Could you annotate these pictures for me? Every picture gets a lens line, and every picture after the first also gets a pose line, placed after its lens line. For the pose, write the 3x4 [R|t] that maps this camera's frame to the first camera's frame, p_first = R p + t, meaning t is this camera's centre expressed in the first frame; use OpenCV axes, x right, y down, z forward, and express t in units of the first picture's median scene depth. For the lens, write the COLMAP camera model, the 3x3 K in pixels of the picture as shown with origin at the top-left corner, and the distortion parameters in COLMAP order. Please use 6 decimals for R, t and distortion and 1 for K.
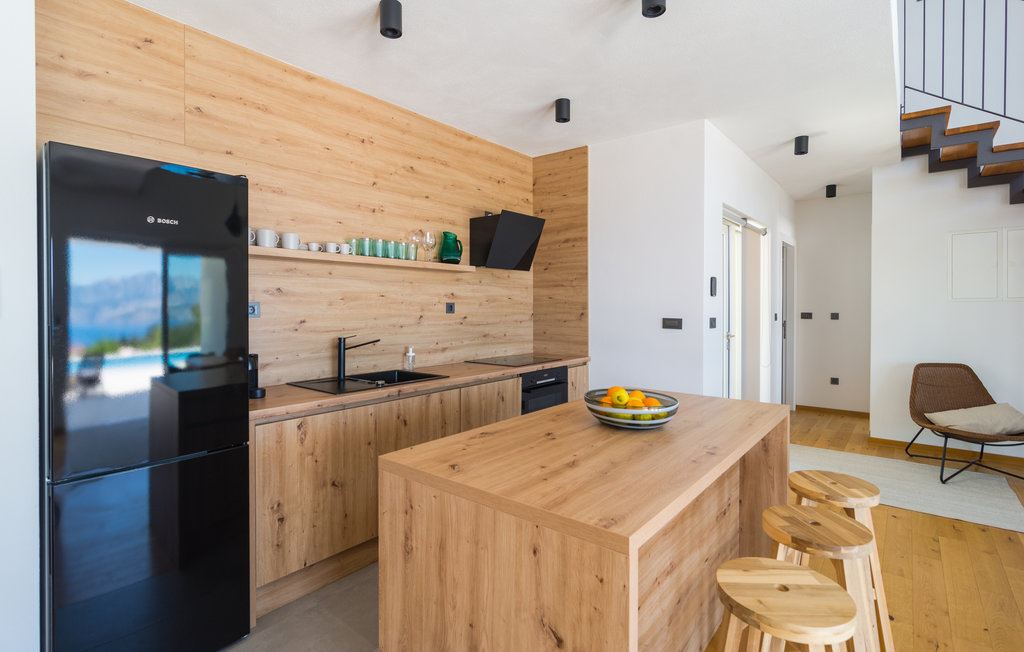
lens RADIAL K [[489.0, 0, 514.6], [0, 489.0, 309.1], [0, 0, 1]] dist [-0.000848, 0.000048]
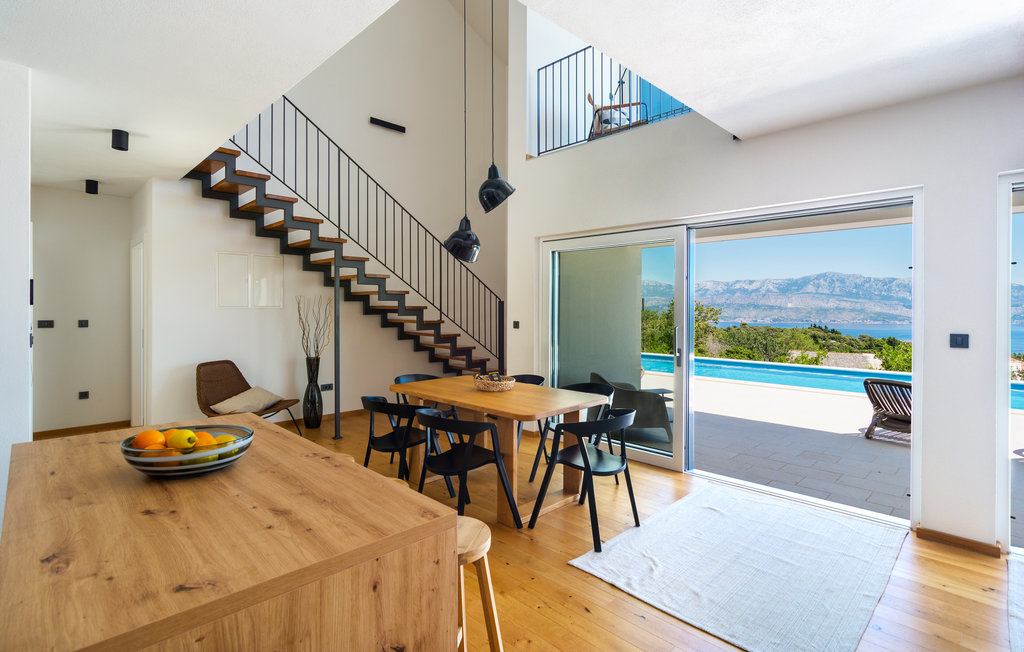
lens RADIAL K [[489.0, 0, 514.6], [0, 489.0, 309.1], [0, 0, 1]] dist [-0.000848, 0.000048]
pose [[0.111848, -0.000185, 0.993725, -0.720552], [0.003031, 0.999995, -0.000155, -0.046305], [-0.993721, 0.003029, 0.111849, 0.491880]]
